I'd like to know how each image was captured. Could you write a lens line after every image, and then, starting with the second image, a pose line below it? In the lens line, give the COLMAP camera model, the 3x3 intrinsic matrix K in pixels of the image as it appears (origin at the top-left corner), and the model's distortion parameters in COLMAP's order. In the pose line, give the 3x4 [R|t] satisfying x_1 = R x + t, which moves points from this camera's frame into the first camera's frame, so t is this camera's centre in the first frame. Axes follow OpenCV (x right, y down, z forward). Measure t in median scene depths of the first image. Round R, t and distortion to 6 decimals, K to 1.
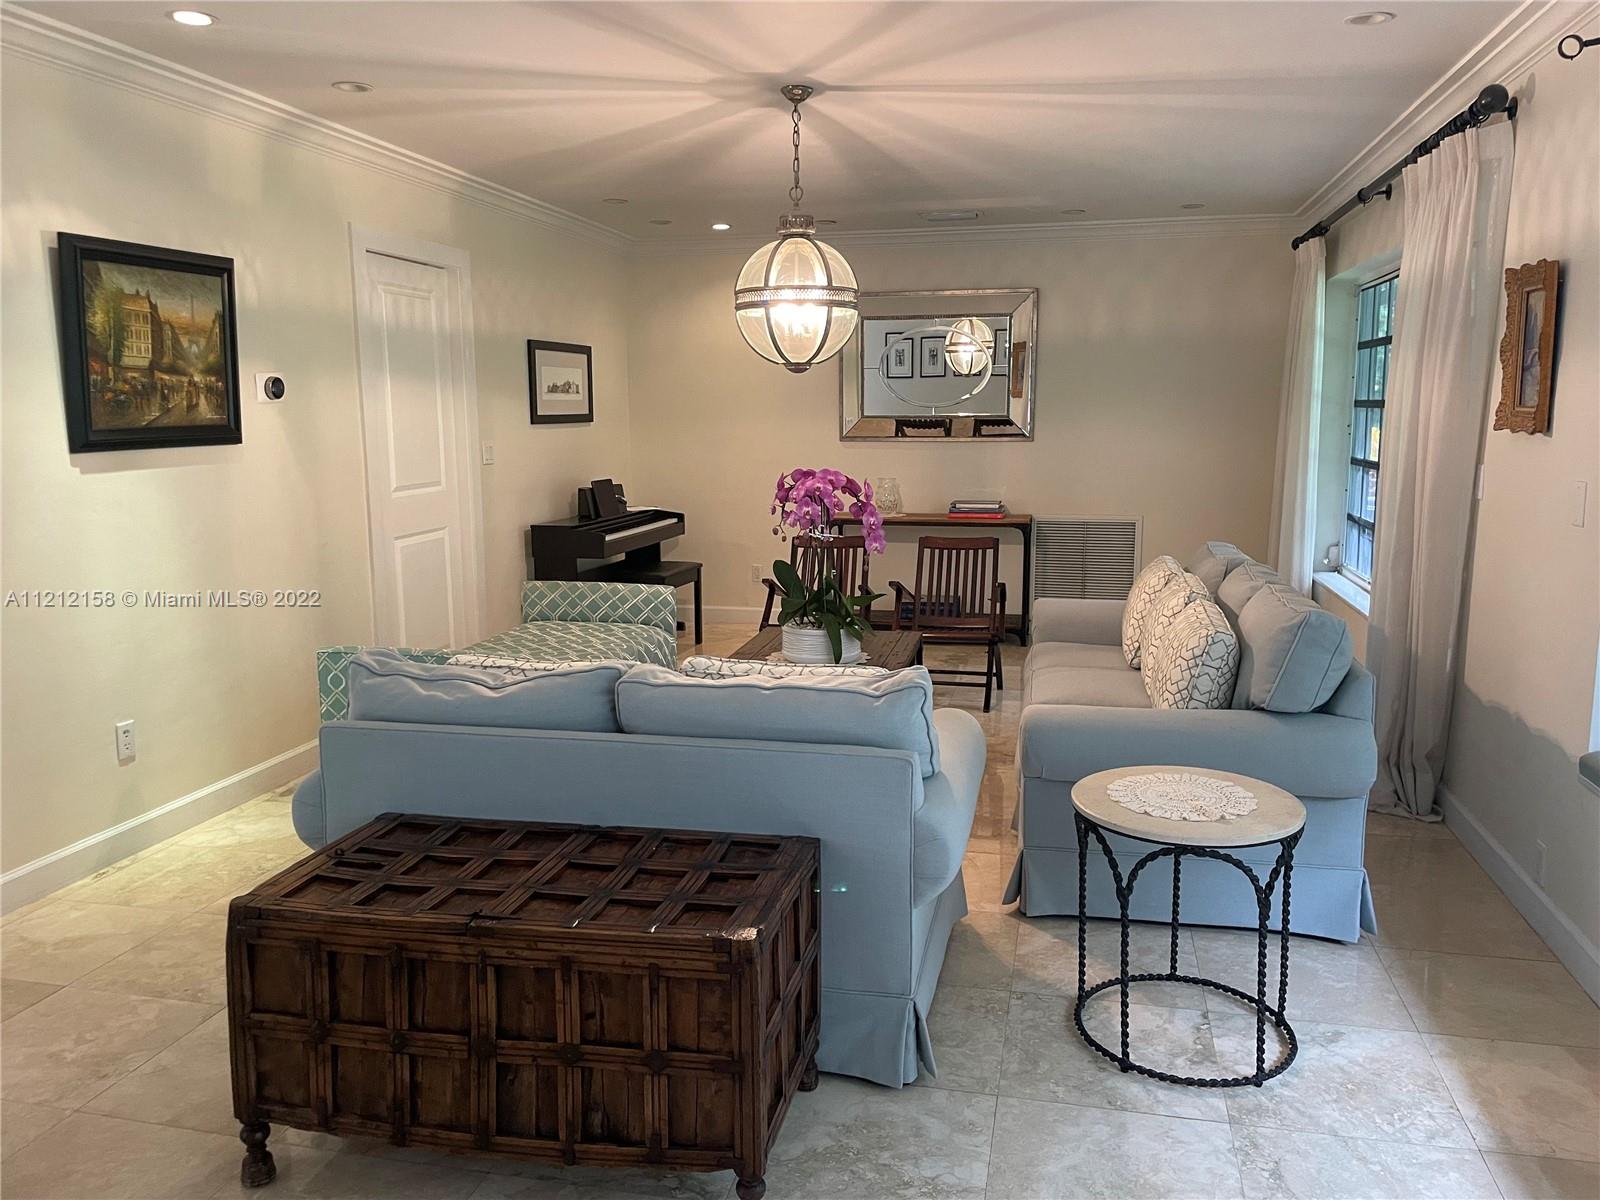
lens RADIAL K [[1231.7, 0, 804.0], [0, 1231.7, 591.9], [0, 0, 1]] dist [0.056869, -0.047855]
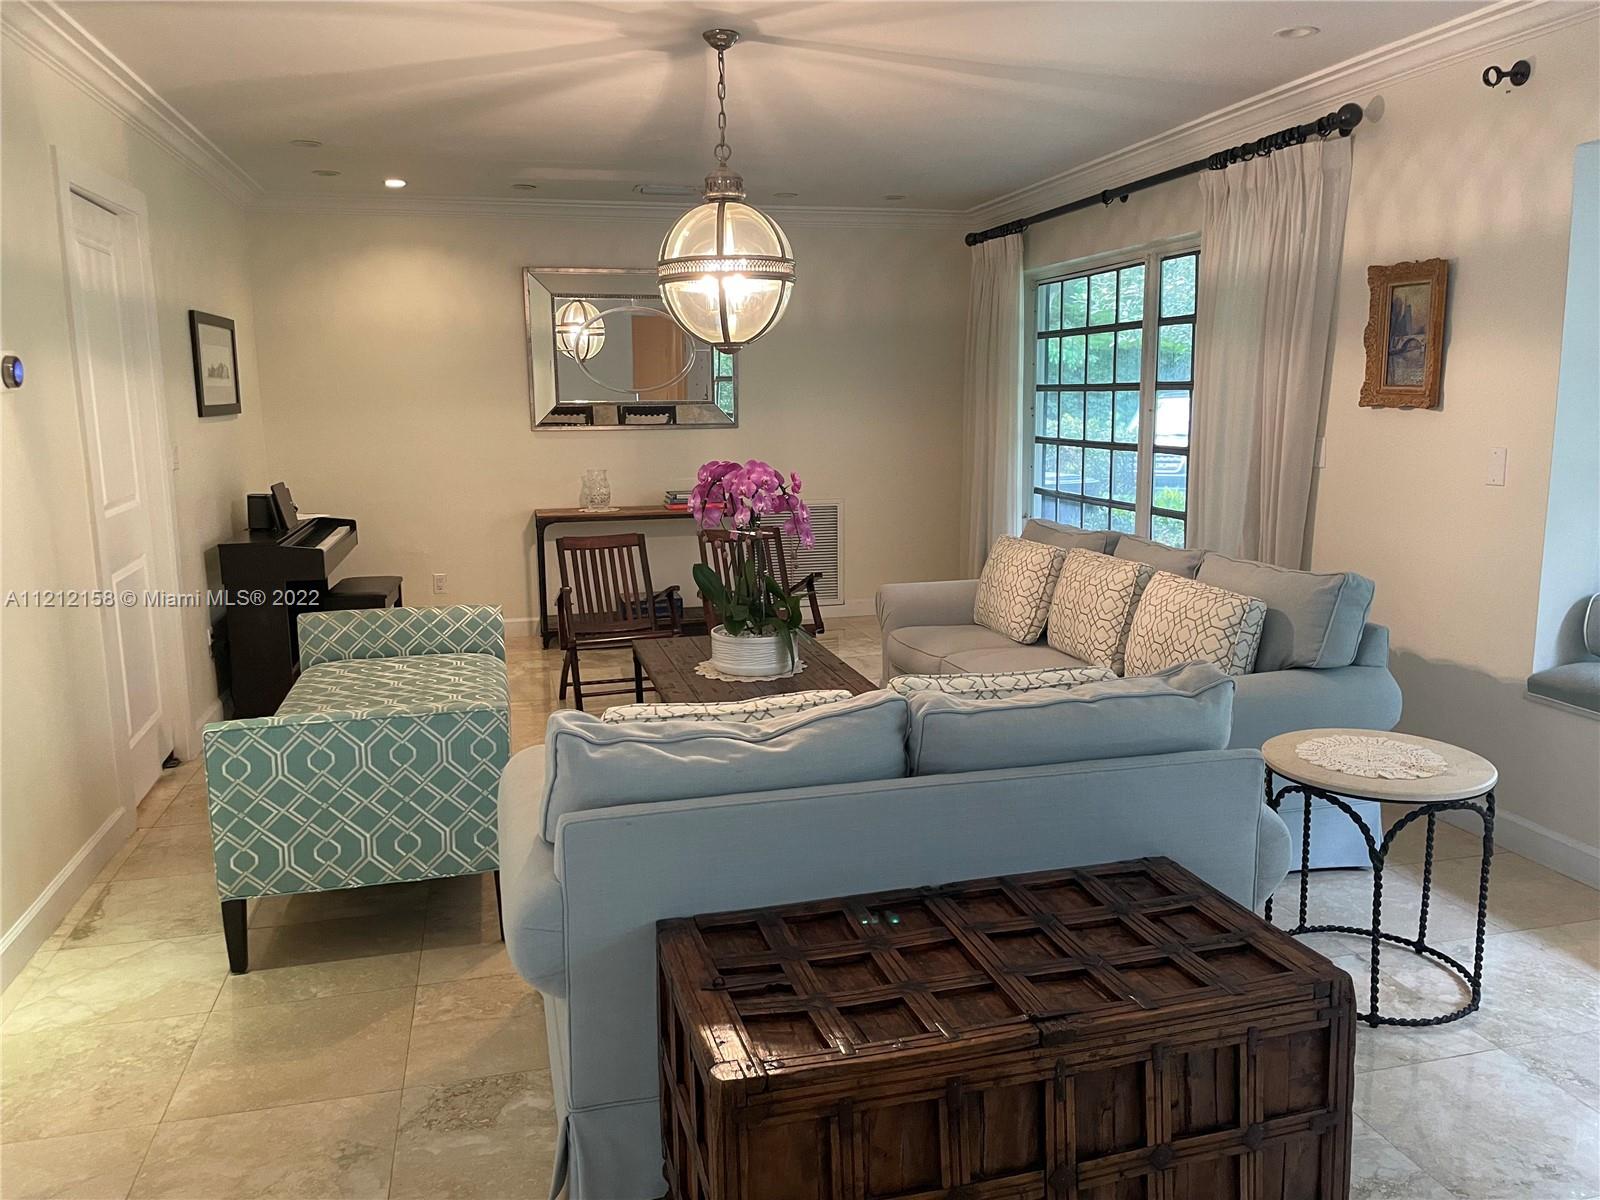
lens RADIAL K [[1231.7, 0, 801.5], [0, 1231.7, 597.8], [0, 0, 1]] dist [0.056869, -0.047855]
pose [[0.891292, -0.083135, 0.445744, -0.502178], [0.076435, 0.996527, 0.033026, -0.035313], [-0.446941, 0.004634, 0.894551, 0.232767]]
